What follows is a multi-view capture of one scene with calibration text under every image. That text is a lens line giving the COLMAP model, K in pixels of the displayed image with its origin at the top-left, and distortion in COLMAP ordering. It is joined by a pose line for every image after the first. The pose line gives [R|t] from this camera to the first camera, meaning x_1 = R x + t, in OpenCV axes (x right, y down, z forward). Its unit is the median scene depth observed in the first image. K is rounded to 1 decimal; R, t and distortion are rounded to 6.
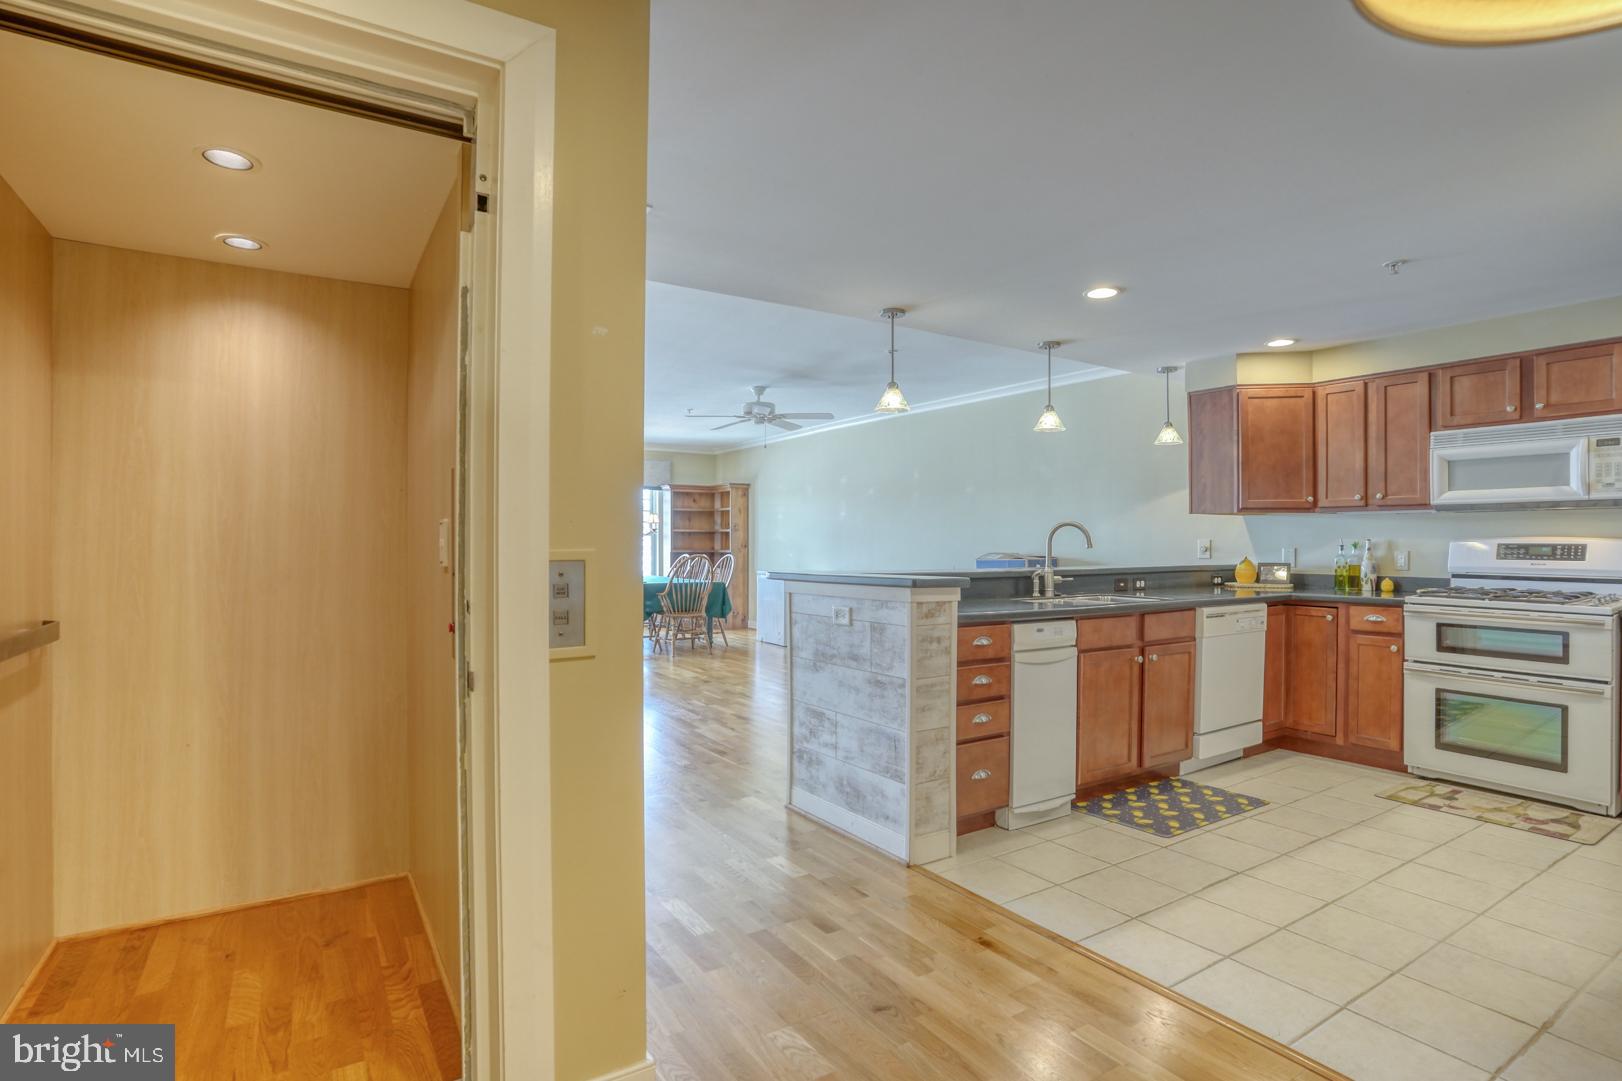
lens RADIAL K [[799.0, 0, 809.8], [0, 799.0, 538.6], [0, 0, 1]] dist [-0.065950, 0.031844]
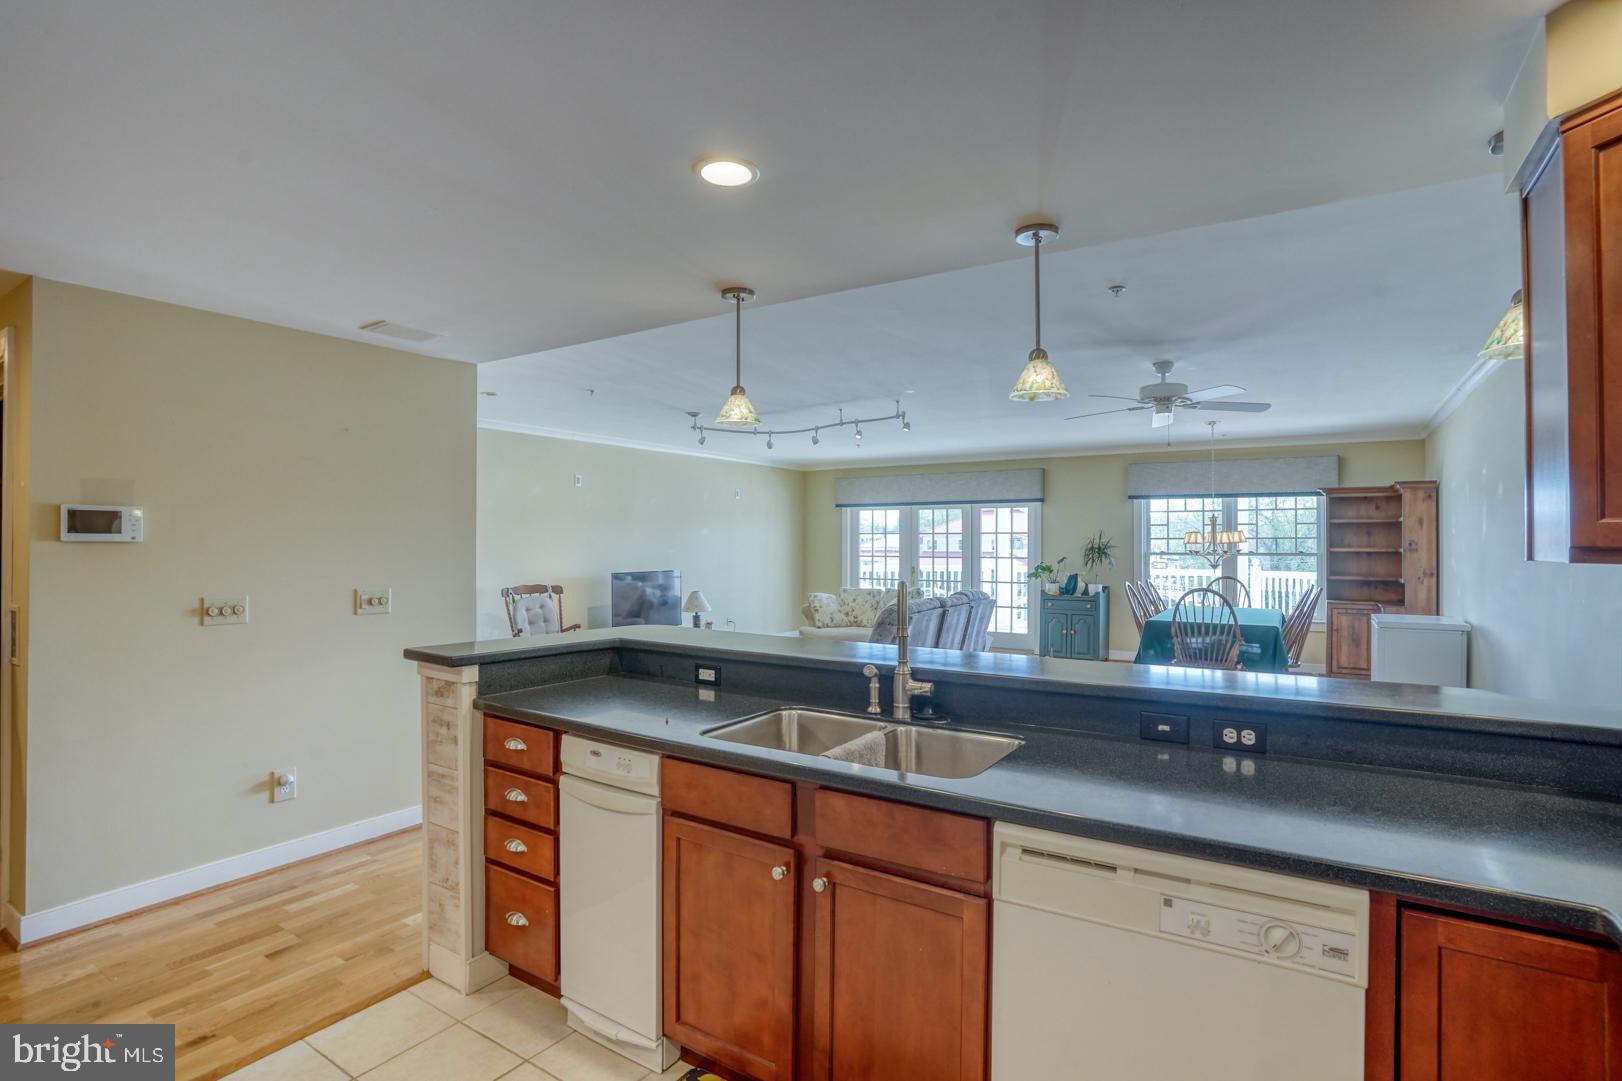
lens RADIAL K [[799.0, 0, 809.8], [0, 799.0, 538.6], [0, 0, 1]] dist [-0.065950, 0.031844]
pose [[0.416955, -0.007465, -0.908897, 1.080478], [0.001664, 0.999971, -0.007450, -0.063919], [0.908926, 0.001593, 0.416955, 0.999110]]
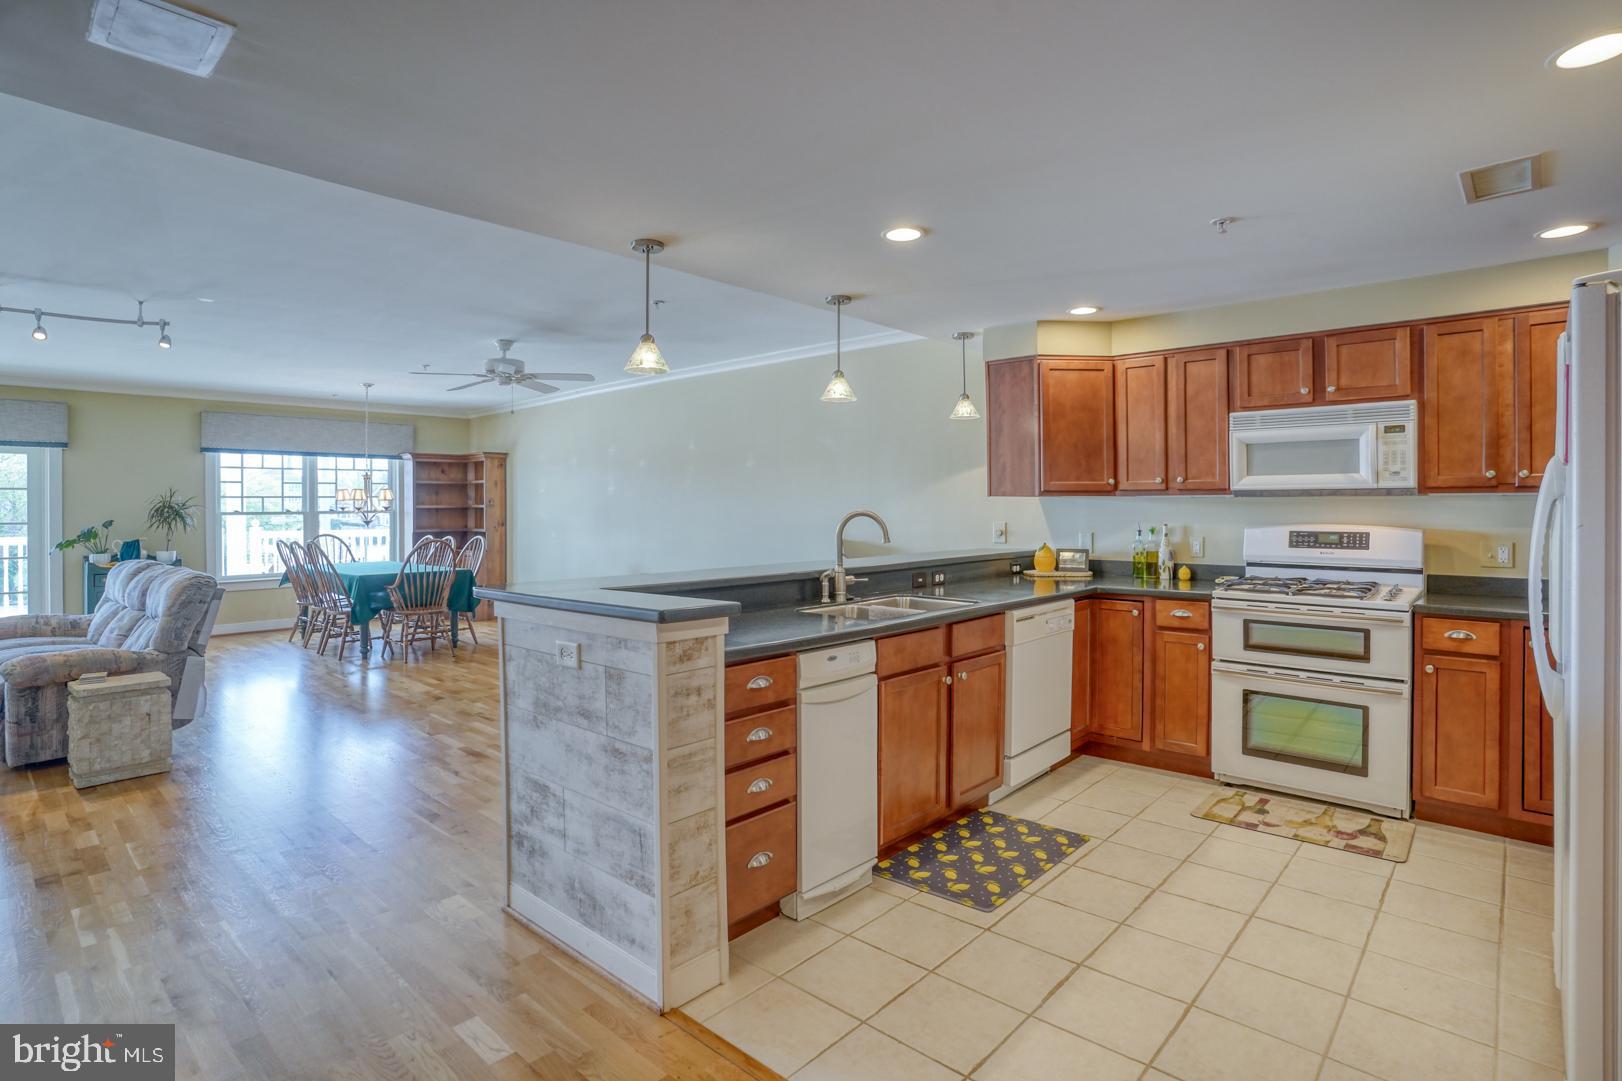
lens RADIAL K [[799.0, 0, 809.8], [0, 799.0, 538.6], [0, 0, 1]] dist [-0.065950, 0.031844]
pose [[0.965215, -0.019351, 0.260739, 0.073079], [0.008004, 0.998977, 0.044510, -0.042527], [-0.261333, -0.040875, 0.964383, 0.281036]]
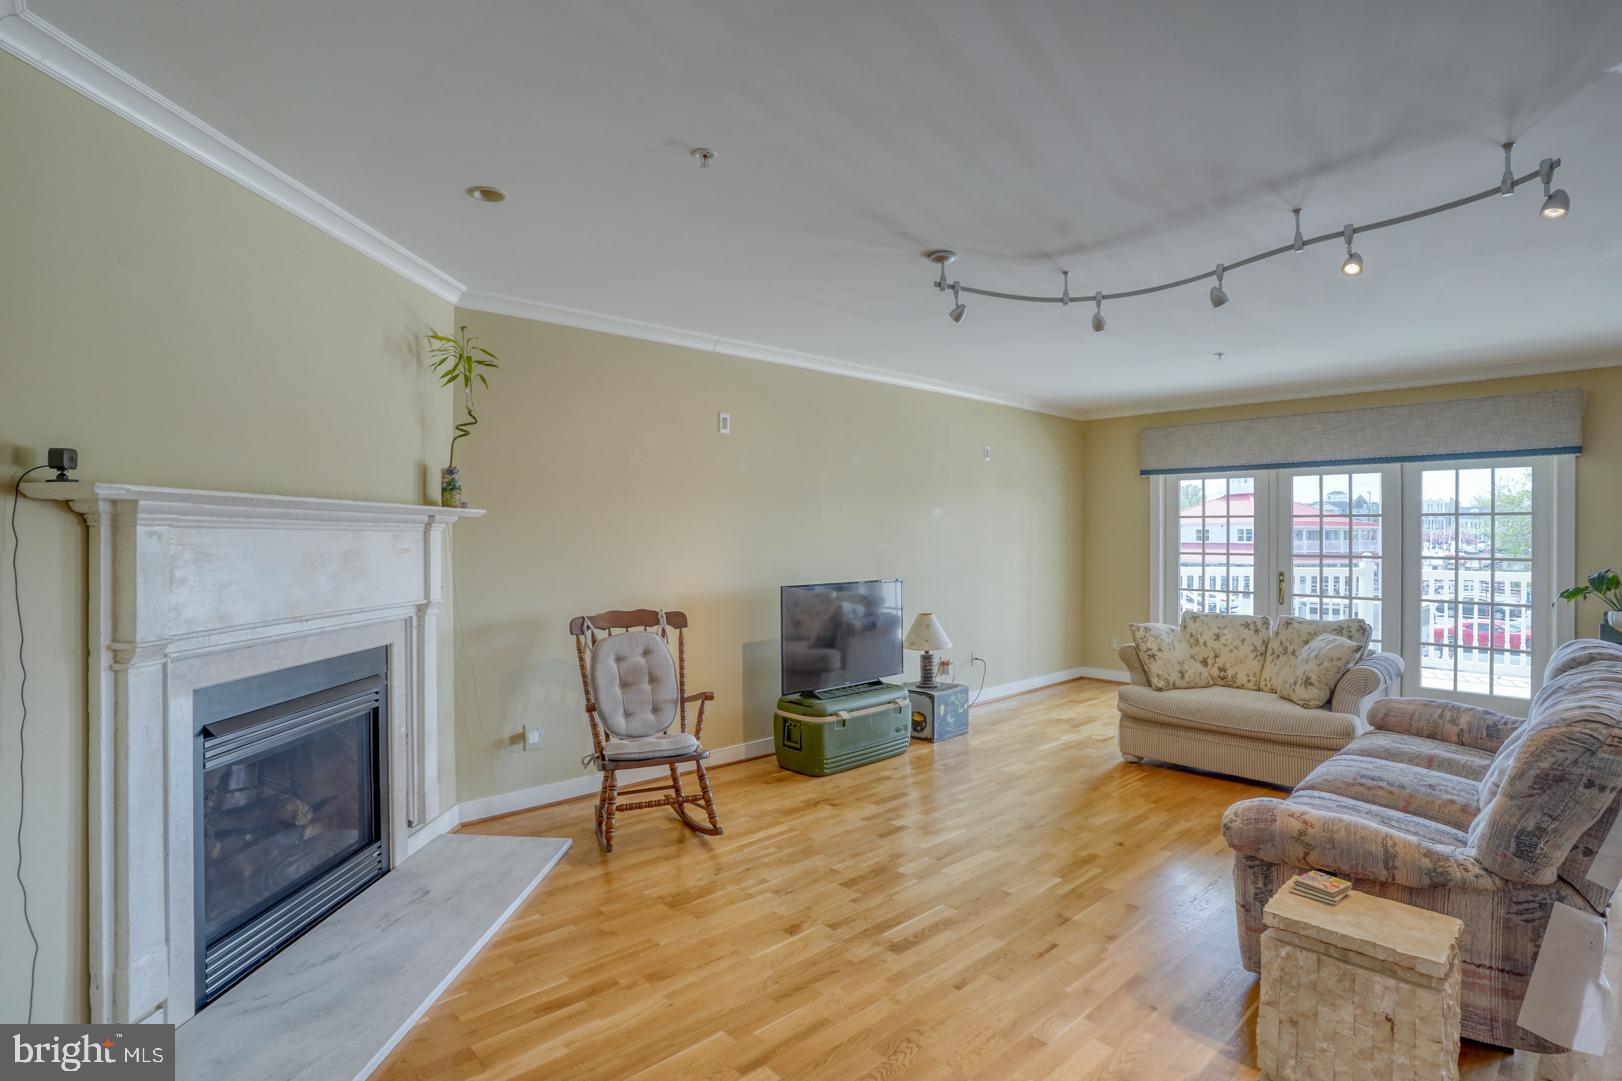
lens RADIAL K [[823.4, 0, 807.8], [0, 823.4, 534.3], [0, 0, 1]] dist [-0.081085, 0.038154]
pose [[0.181420, -0.001077, -0.983405, -0.166529], [0.002310, 0.999997, -0.000669, -0.064907], [0.983403, -0.002150, 0.181422, 1.293616]]
